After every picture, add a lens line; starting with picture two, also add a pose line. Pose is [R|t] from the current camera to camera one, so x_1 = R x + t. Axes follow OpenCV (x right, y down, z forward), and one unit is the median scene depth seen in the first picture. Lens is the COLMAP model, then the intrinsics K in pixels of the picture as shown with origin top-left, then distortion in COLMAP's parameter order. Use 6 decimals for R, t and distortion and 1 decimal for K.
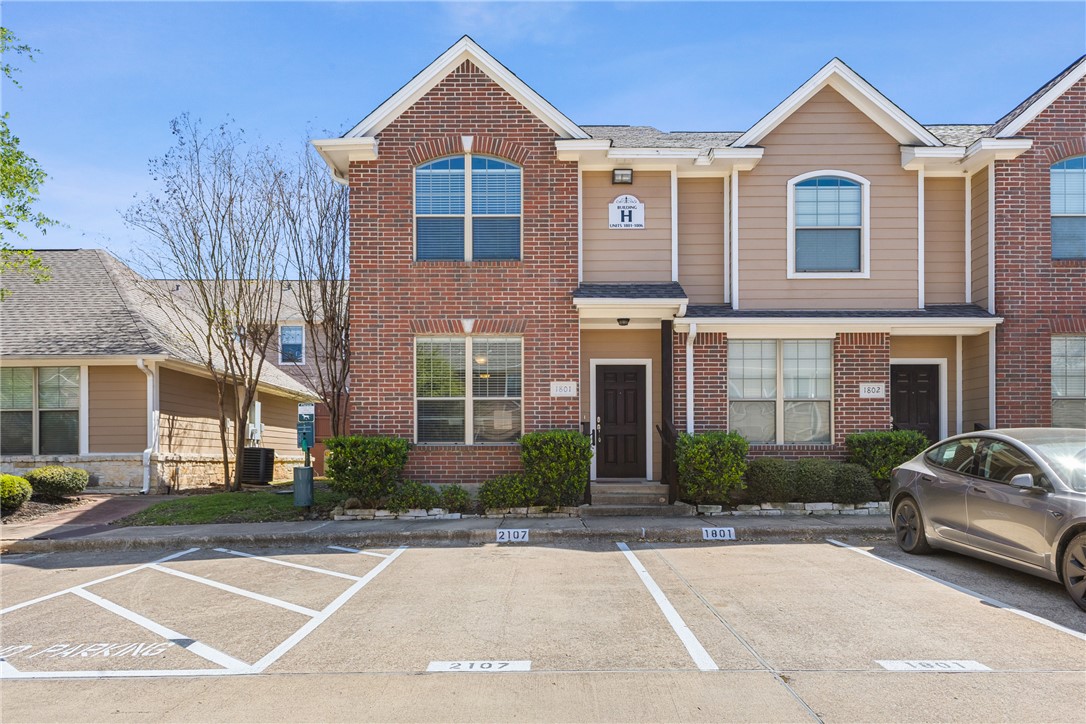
lens RADIAL K [[709.8, 0, 488.0], [0, 709.8, 441.9], [0, 0, 1]] dist [-0.001393, -0.001443]
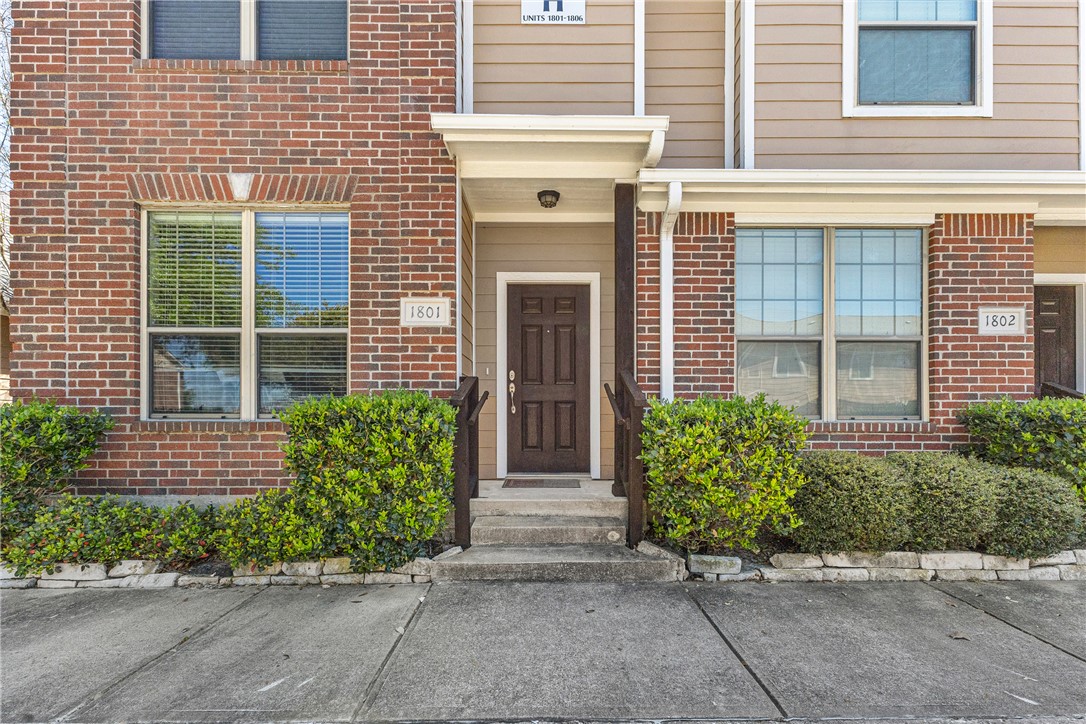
lens RADIAL K [[465.8, 0, 542.9], [0, 465.8, 402.2], [0, 0, 1]] dist [0.006466, -0.000159]
pose [[0.997483, 0.003913, 0.070792, 0.165806], [-0.003898, 0.999992, -0.000352, -0.009447], [-0.070793, 0.000076, 0.997491, 0.652414]]
